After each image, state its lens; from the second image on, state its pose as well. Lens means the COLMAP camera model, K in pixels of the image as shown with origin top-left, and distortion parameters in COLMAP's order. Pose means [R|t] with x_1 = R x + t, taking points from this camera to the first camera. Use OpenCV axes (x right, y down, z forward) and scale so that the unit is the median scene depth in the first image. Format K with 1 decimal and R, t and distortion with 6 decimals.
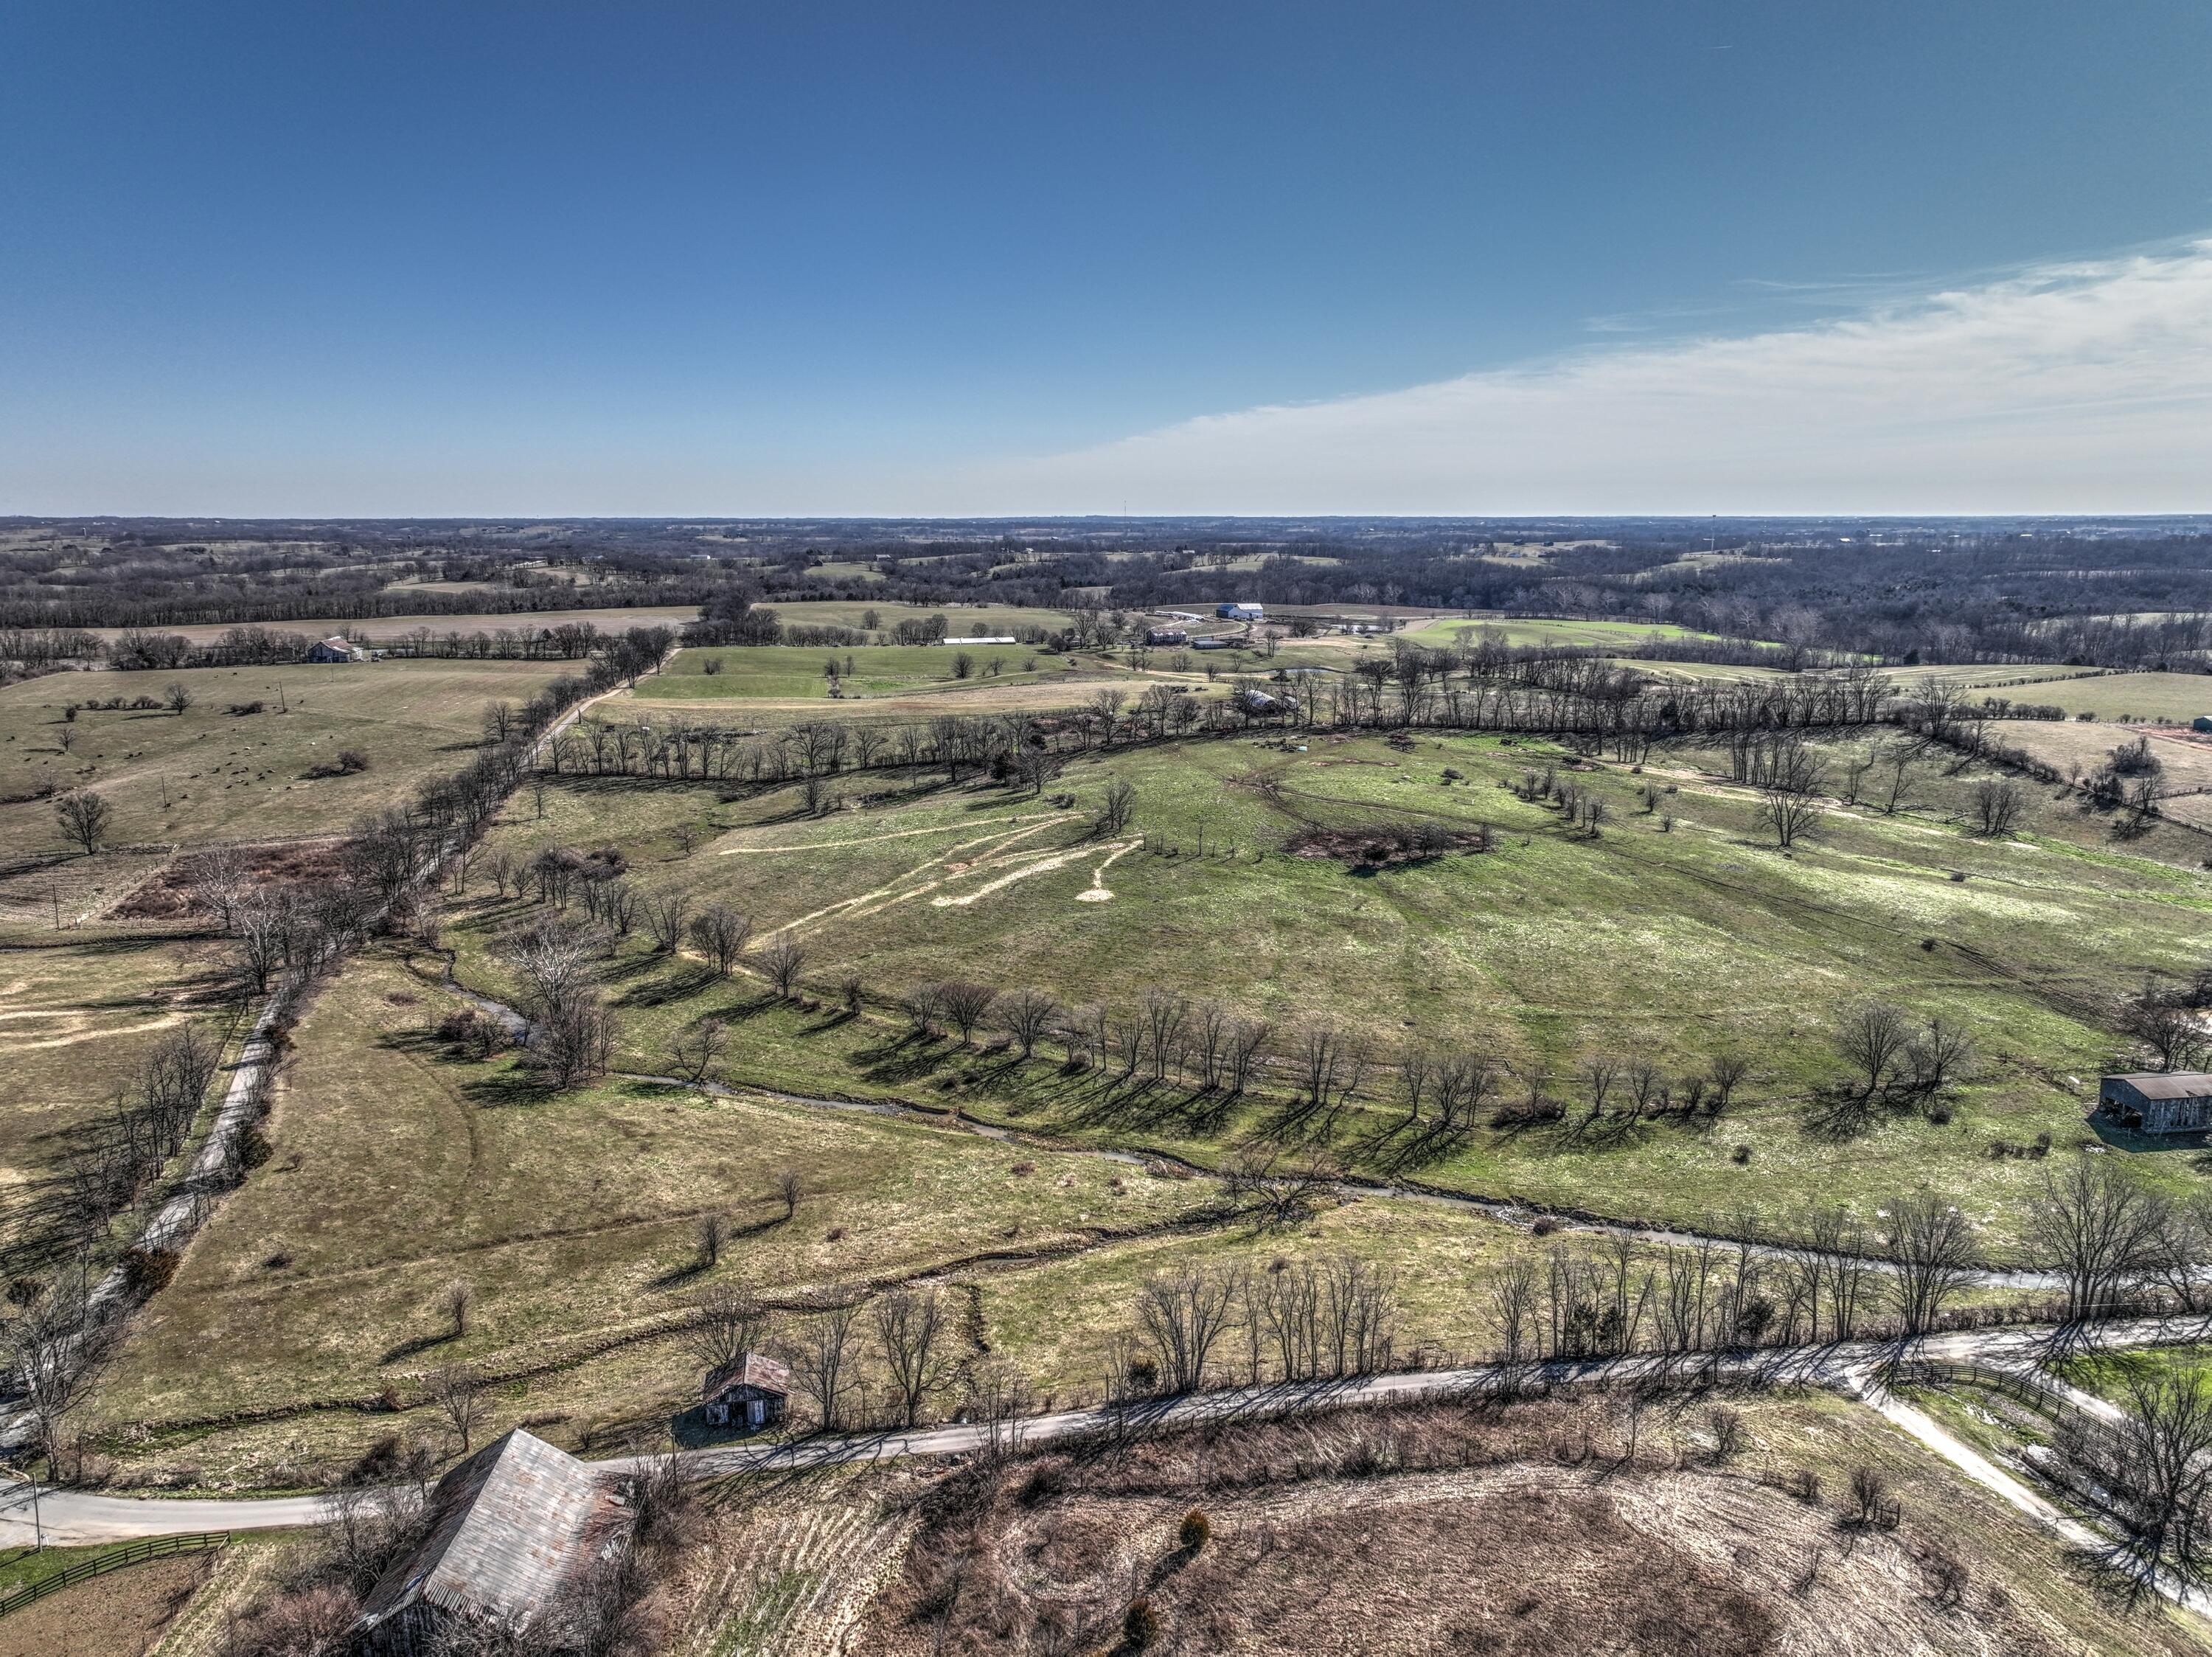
lens RADIAL K [[1555.8, 0, 1129.9], [0, 1555.8, 831.6], [0, 0, 1]] dist [-0.005093, 0.025703]
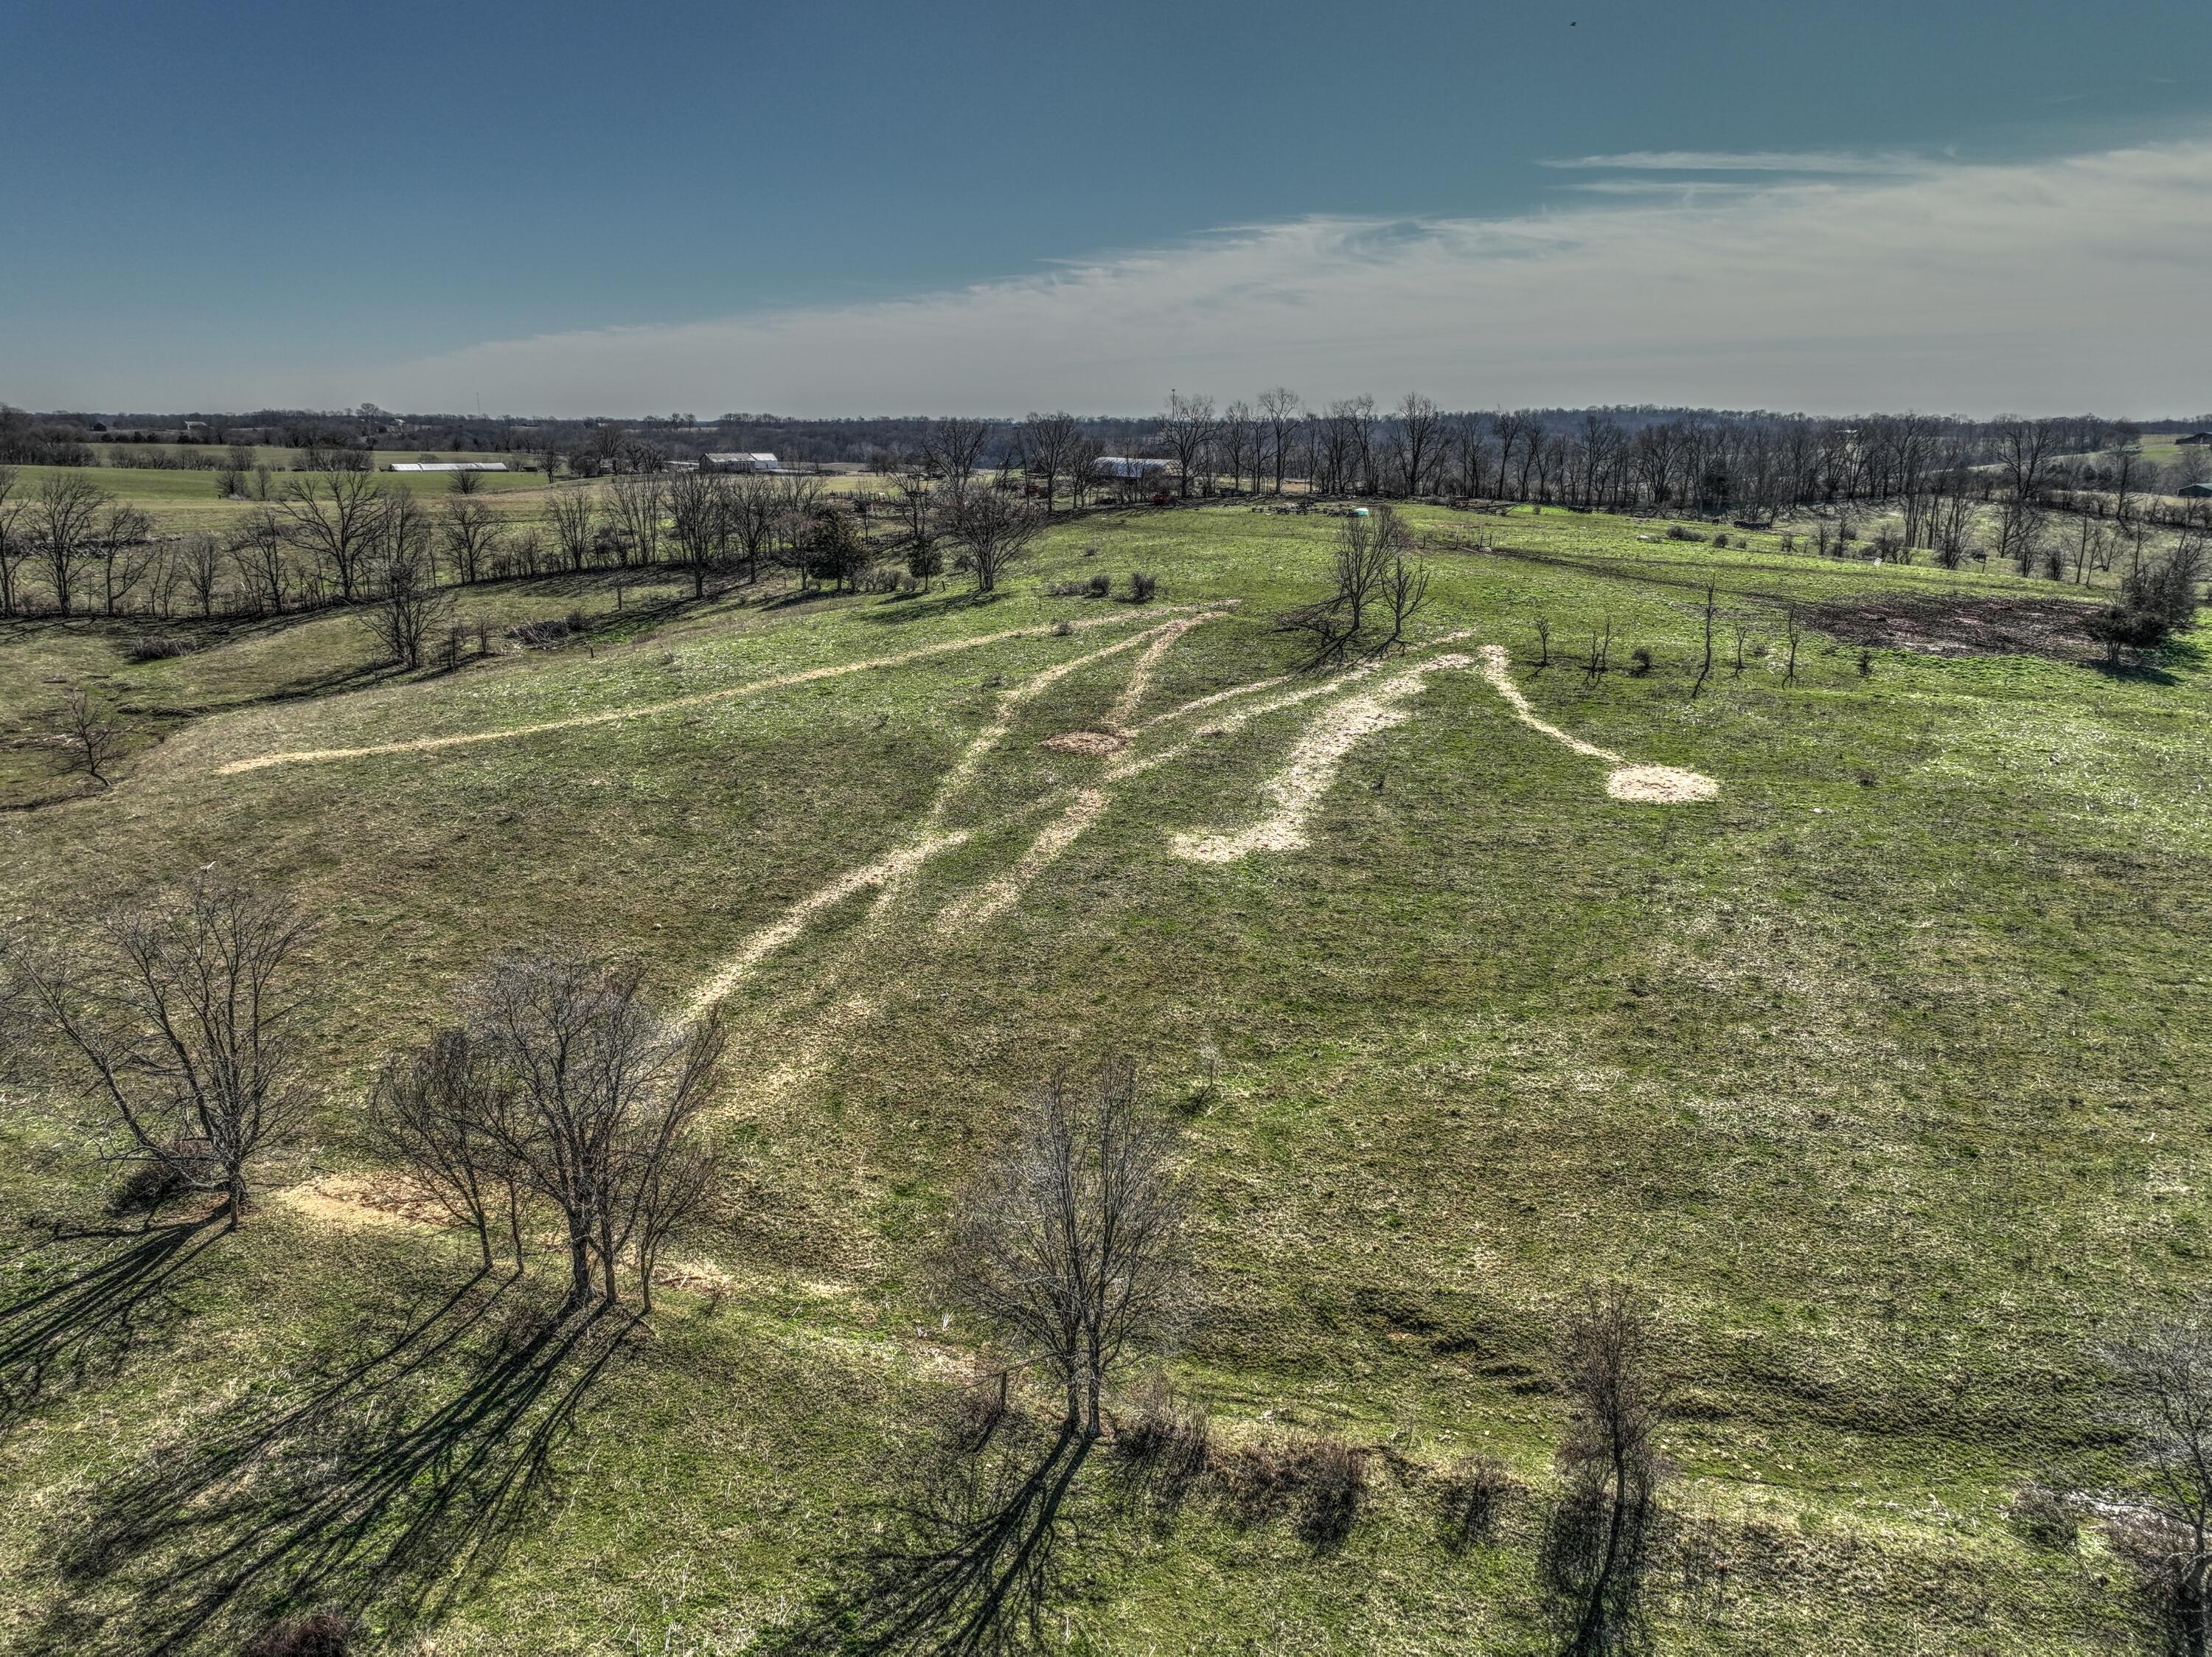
lens RADIAL K [[1555.8, 0, 1123.0], [0, 1555.8, 807.9], [0, 0, 1]] dist [-0.005093, 0.025703]
pose [[0.924383, -0.084376, 0.372018, -0.196575], [0.069148, 0.996138, 0.054114, 0.016202], [-0.375147, -0.024298, 0.926647, 0.580833]]
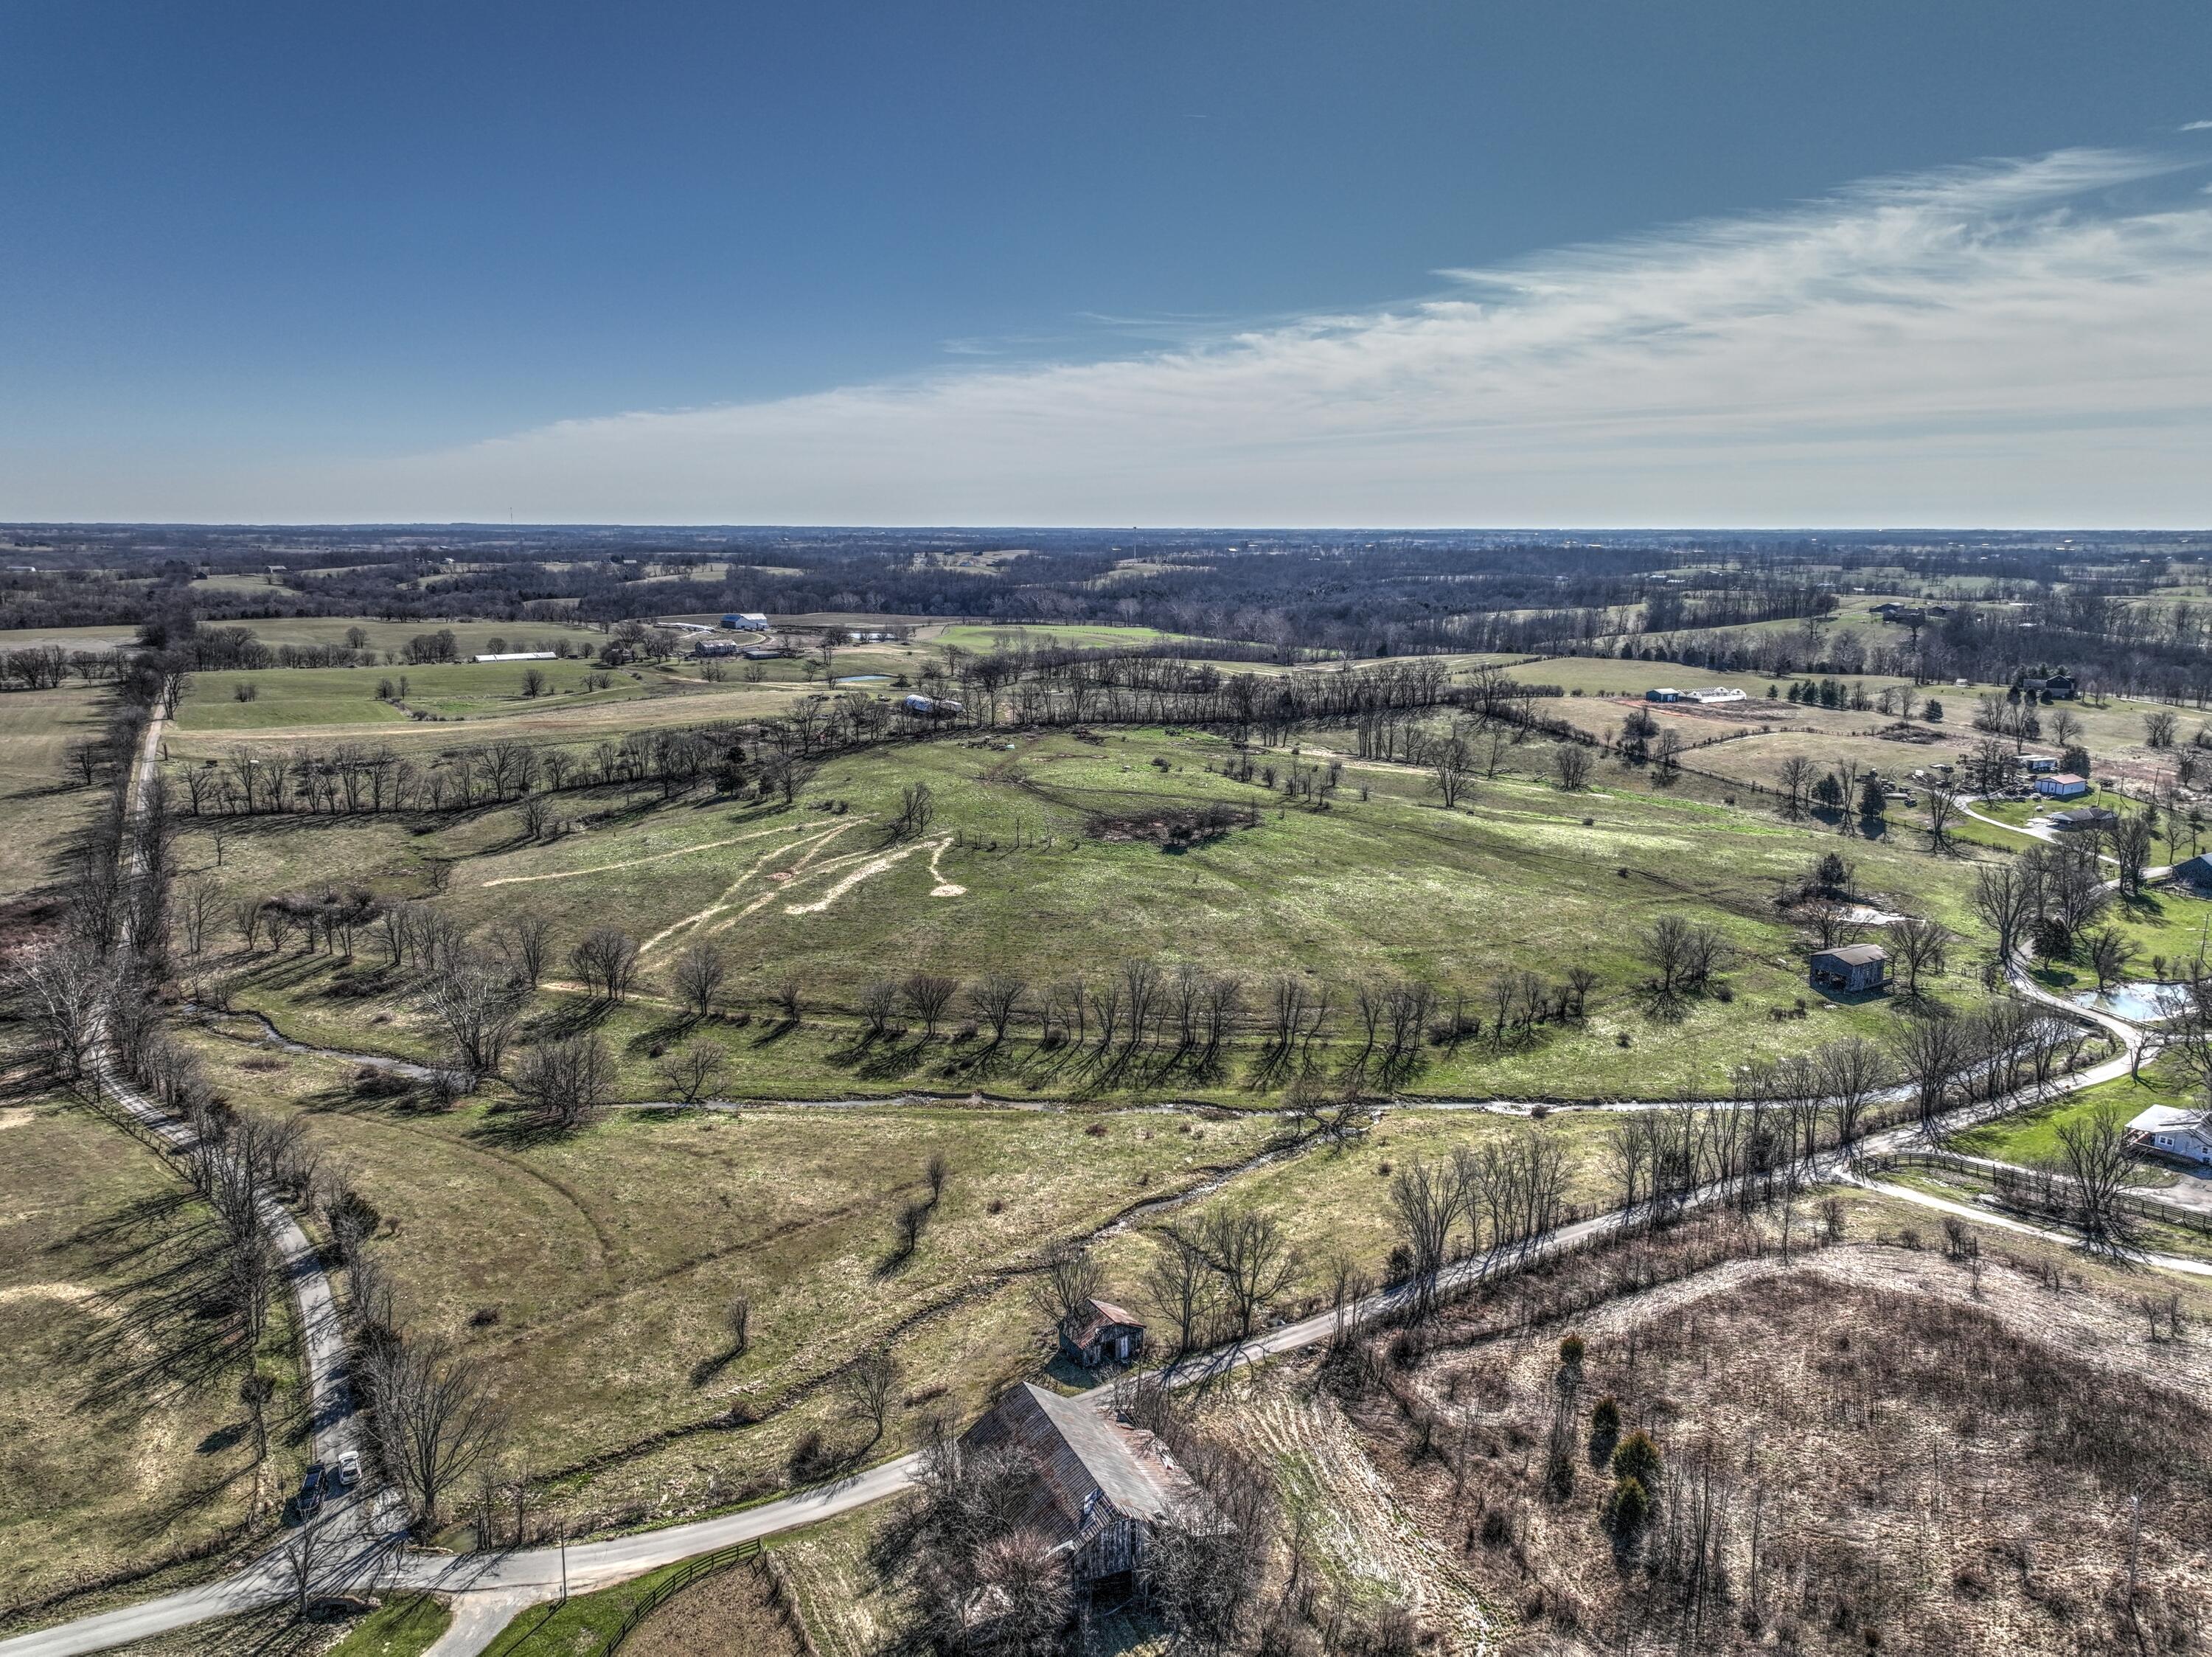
lens RADIAL K [[1555.8, 0, 1125.0], [0, 1555.8, 751.9], [0, 0, 1]] dist [-0.005093, 0.025703]
pose [[0.927210, -0.048583, 0.371379, -0.233305], [0.069148, 0.996711, -0.042252, 0.000390], [-0.368104, 0.064857, 0.927520, -0.016814]]
